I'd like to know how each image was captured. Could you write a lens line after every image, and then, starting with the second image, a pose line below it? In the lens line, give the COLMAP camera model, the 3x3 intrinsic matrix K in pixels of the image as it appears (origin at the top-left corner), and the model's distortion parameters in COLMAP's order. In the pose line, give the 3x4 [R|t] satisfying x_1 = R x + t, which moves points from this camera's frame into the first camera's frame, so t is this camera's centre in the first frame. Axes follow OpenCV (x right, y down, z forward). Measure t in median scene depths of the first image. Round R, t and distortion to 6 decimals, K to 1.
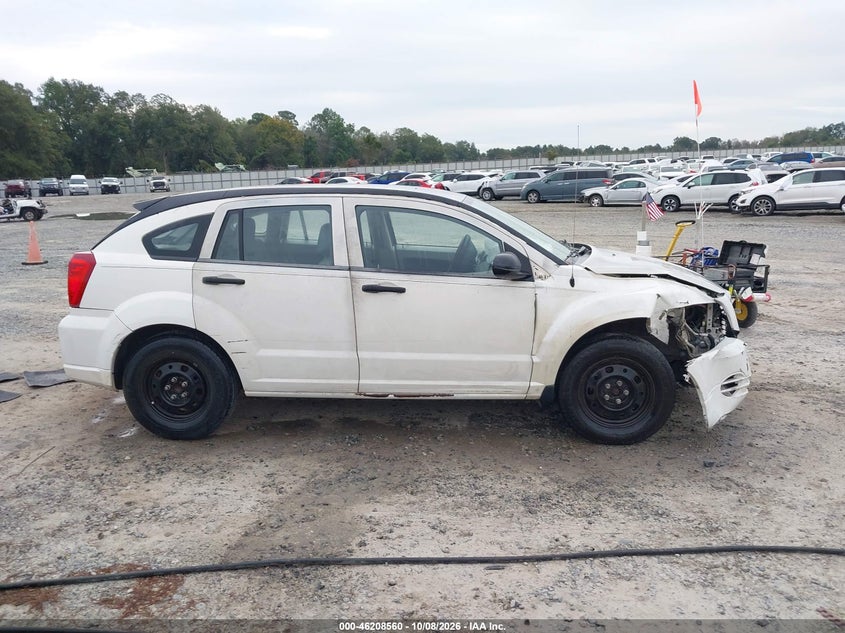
lens RADIAL K [[664.7, 0, 422.5], [0, 664.7, 316.5], [0, 0, 1]] dist [0.011957, 0.000975]
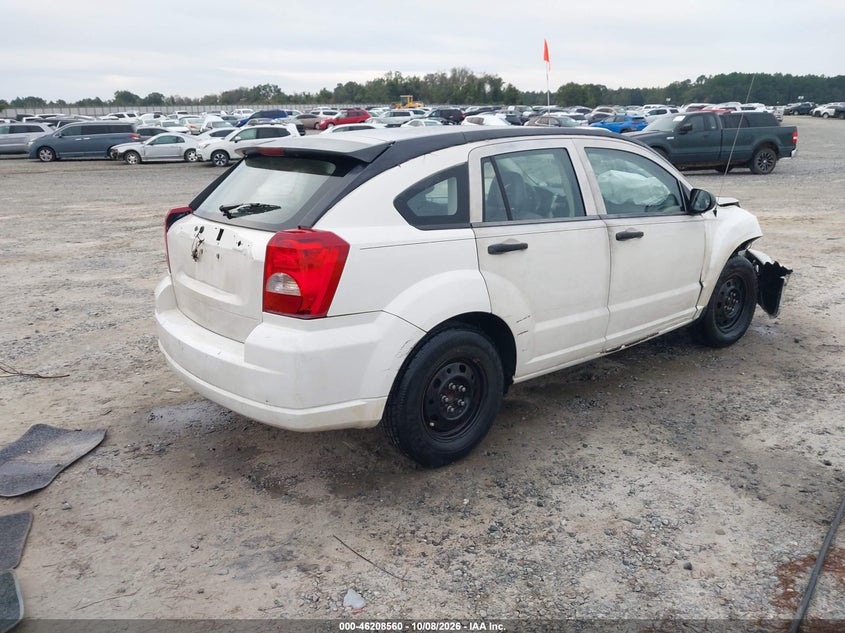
lens RADIAL K [[664.7, 0, 422.5], [0, 664.7, 316.5], [0, 0, 1]] dist [0.011957, 0.000975]
pose [[0.719331, -0.184691, 0.669666, -0.617056], [0.142940, 0.982733, 0.117493, -0.053884], [-0.679802, 0.011206, 0.733310, 0.326530]]
